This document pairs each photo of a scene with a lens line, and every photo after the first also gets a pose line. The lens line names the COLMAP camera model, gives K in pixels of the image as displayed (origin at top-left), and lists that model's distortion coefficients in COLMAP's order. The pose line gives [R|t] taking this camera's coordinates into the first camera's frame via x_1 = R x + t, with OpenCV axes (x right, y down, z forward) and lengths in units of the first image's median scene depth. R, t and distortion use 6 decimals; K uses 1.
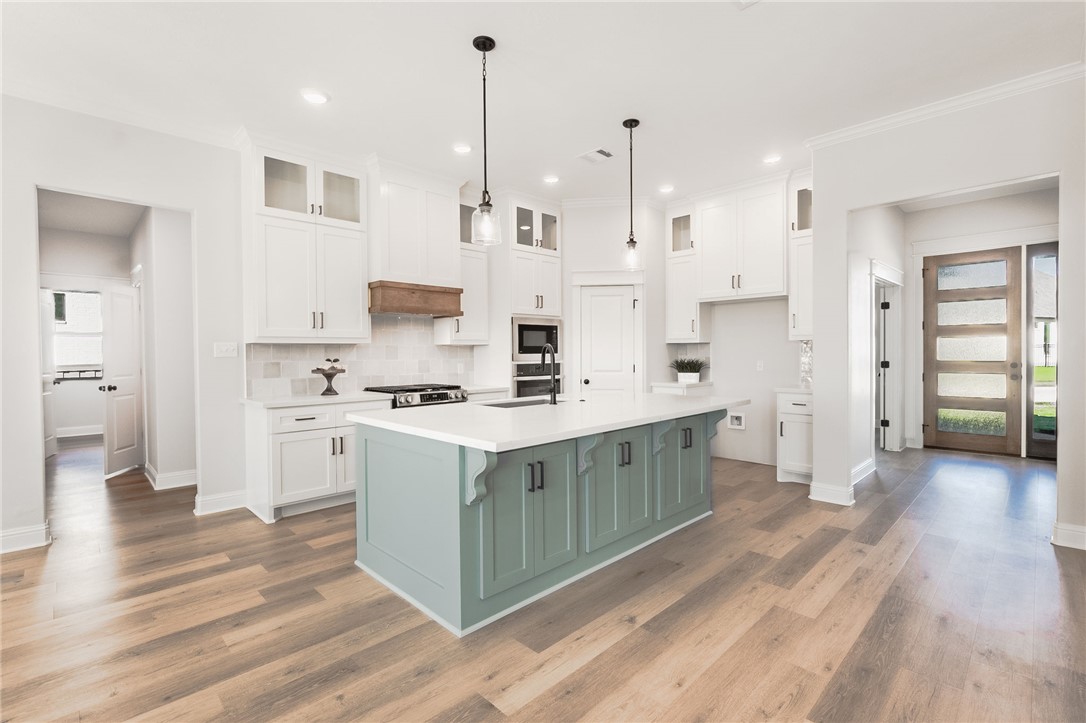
lens RADIAL K [[498.6, 0, 542.9], [0, 498.6, 362.6], [0, 0, 1]] dist [-0.001804, -0.000053]
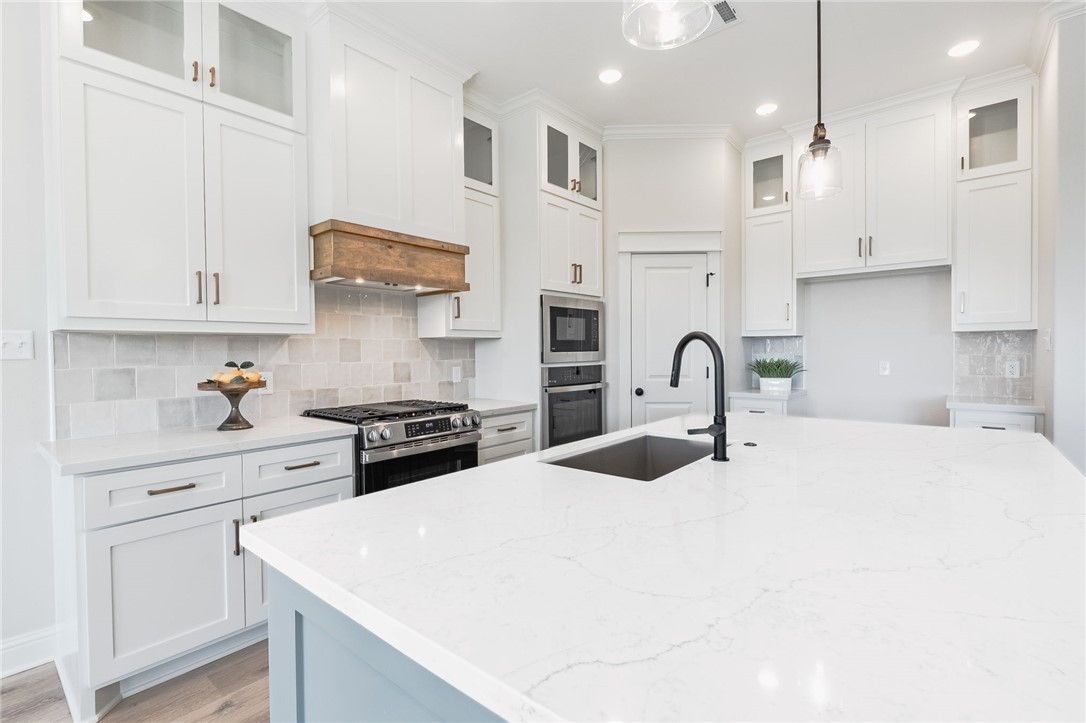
lens RADIAL K [[498.6, 0, 544.4], [0, 498.6, 361.4], [0, 0, 1]] dist [-0.001804, -0.000053]
pose [[0.995092, -0.003508, 0.098896, -0.135156], [0.003305, 0.999992, 0.002208, -0.007340], [-0.098903, -0.001871, 0.995095, 0.393745]]
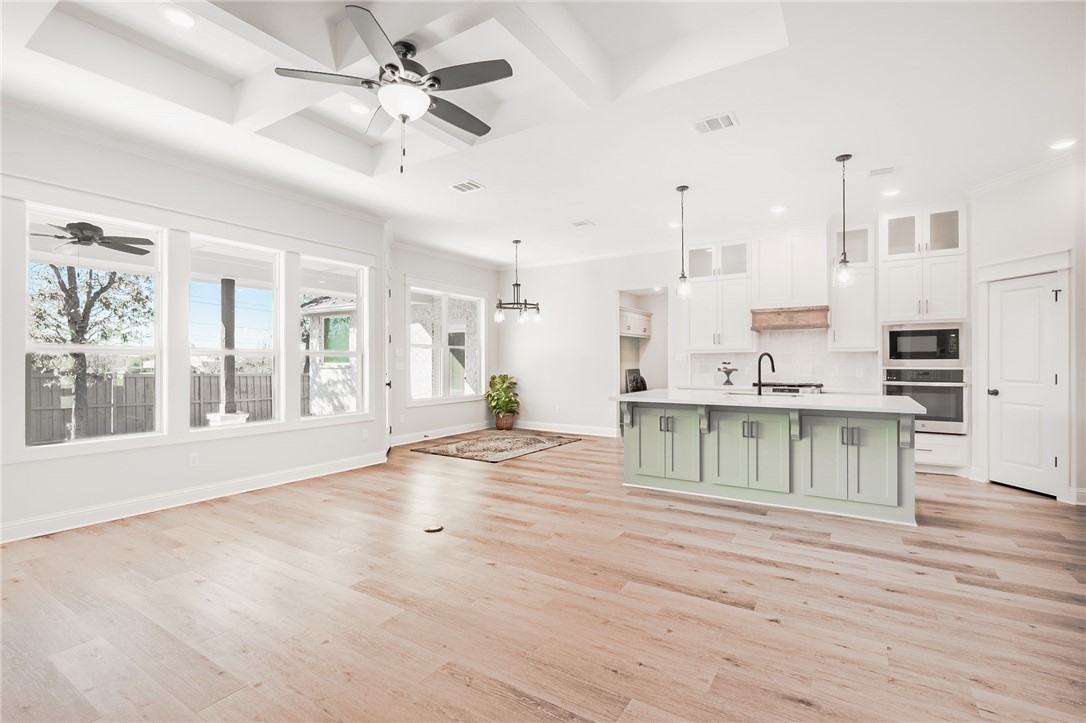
lens RADIAL K [[498.6, 0, 543.3], [0, 498.6, 359.1], [0, 0, 1]] dist [-0.001804, -0.000053]
pose [[0.223932, 0.003835, -0.974597, 0.903602], [-0.018440, 0.999830, -0.000303, -0.005166], [0.974430, 0.018039, 0.223965, 0.063195]]
